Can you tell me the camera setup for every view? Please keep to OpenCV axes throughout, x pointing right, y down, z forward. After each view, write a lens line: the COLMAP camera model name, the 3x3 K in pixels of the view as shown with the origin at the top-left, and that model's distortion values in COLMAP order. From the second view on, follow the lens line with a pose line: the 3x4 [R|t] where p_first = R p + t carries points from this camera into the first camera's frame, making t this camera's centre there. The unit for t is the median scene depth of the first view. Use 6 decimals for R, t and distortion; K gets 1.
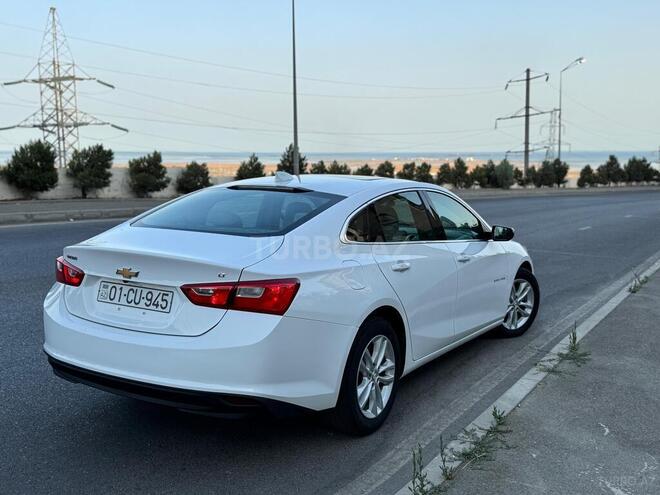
lens RADIAL K [[683.0, 0, 326.7], [0, 683.0, 249.1], [0, 0, 1]] dist [0.195981, -0.465142]
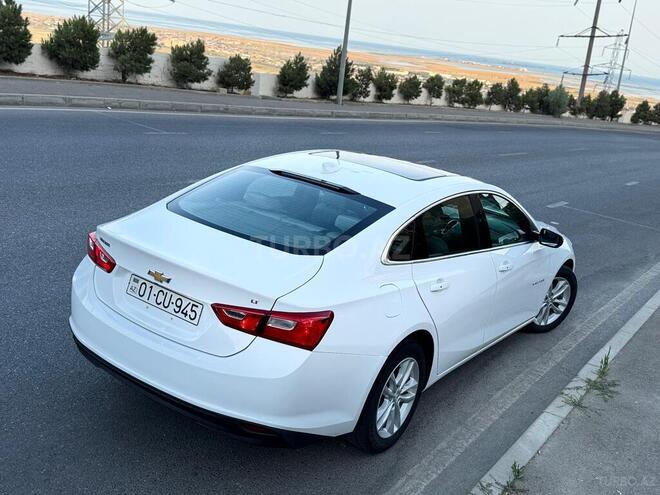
lens RADIAL K [[683.4, 0, 322.7], [0, 683.4, 250.0], [0, 0, 1]] dist [0.170787, -0.375975]
pose [[0.990124, 0.136118, -0.033553, -0.018501], [-0.129184, 0.978827, 0.158775, -0.101801], [0.054454, -0.152873, 0.986744, 0.035741]]
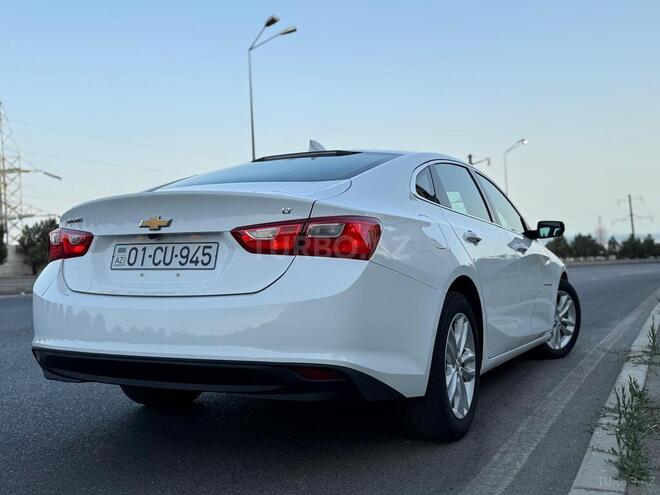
lens RADIAL K [[683.4, 0, 322.7], [0, 683.4, 250.0], [0, 0, 1]] dist [0.170787, -0.375975]
pose [[0.996969, -0.029743, 0.071894, -0.087367], [0.038988, 0.990640, -0.130813, 0.094447], [-0.067331, 0.133220, 0.988797, 0.128420]]
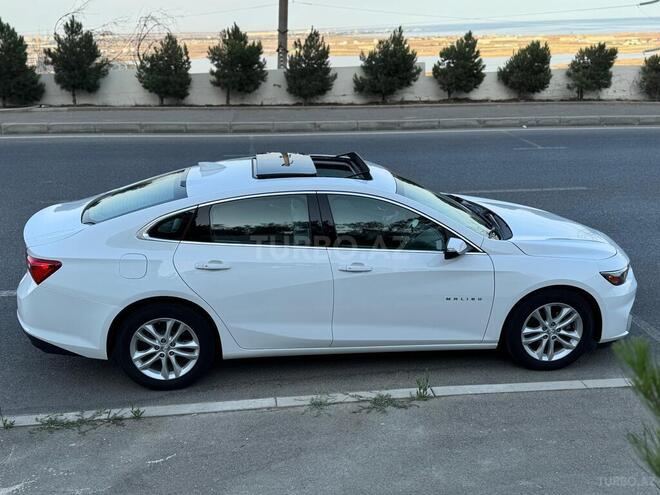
lens RADIAL K [[683.4, 0, 322.7], [0, 683.4, 250.0], [0, 0, 1]] dist [0.170787, -0.375975]
pose [[0.606107, 0.219459, -0.764508, 0.705690], [-0.075539, 0.972720, 0.219340, -0.168633], [0.791788, -0.075194, 0.606150, 0.311821]]
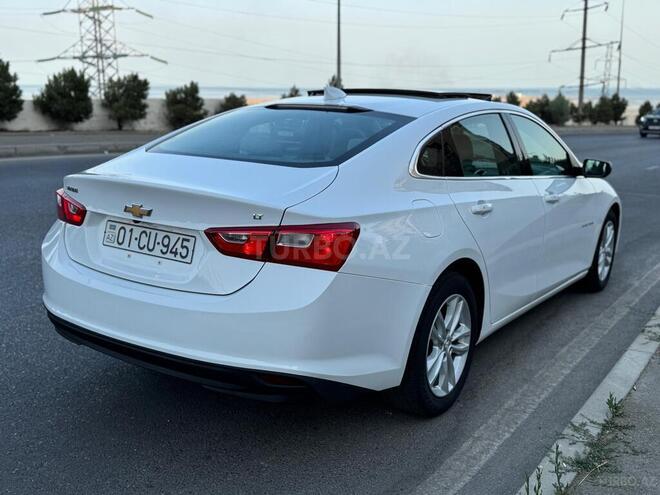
lens RADIAL K [[683.0, 0, 326.7], [0, 683.0, 249.1], [0, 0, 1]] dist [0.195981, -0.465142]
pose [[0.998278, 0.019609, -0.055289, -0.017318], [-0.014616, 0.995897, 0.089306, 0.002523], [0.056813, -0.088344, 0.994469, 0.128210]]
